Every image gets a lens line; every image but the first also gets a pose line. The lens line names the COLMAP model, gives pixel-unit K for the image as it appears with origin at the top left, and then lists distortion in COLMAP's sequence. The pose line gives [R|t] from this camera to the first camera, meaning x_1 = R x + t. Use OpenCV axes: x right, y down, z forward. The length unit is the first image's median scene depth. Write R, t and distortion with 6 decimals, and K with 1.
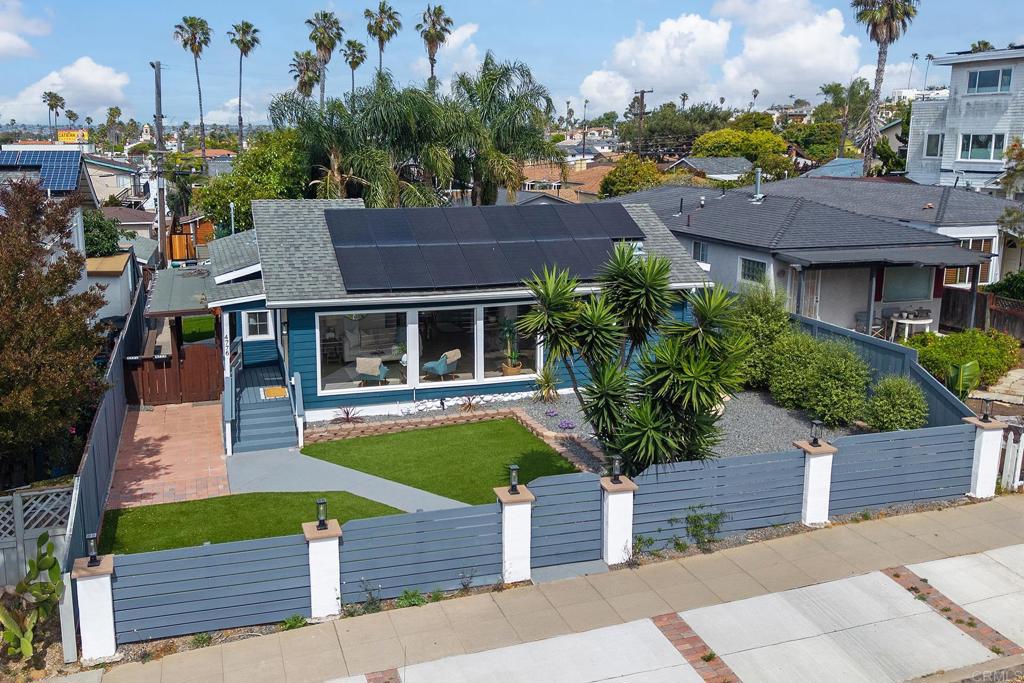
lens RADIAL K [[881.4, 0, 459.1], [0, 881.4, 361.6], [0, 0, 1]] dist [0.032431, -0.006371]
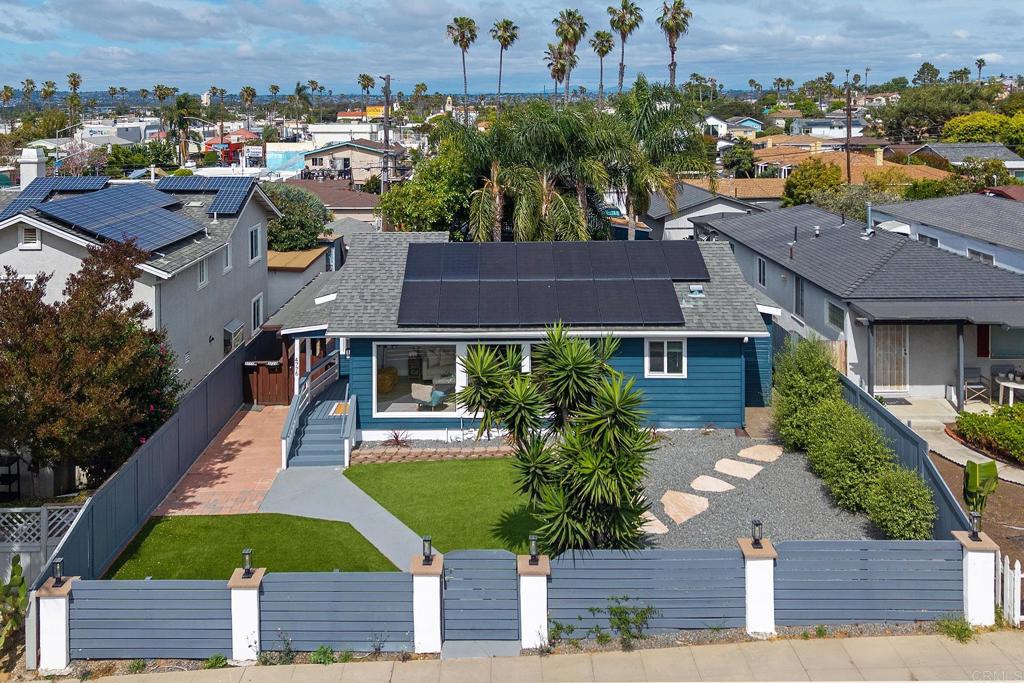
lens RADIAL K [[857.1, 0, 492.6], [0, 857.1, 177.8], [0, 0, 1]] dist [0.010356, 0.001003]
pose [[0.959622, 0.015272, -0.280877, 0.283873], [-0.060367, 0.986441, -0.152611, -0.103958], [0.274738, 0.163405, 0.947533, -0.019151]]
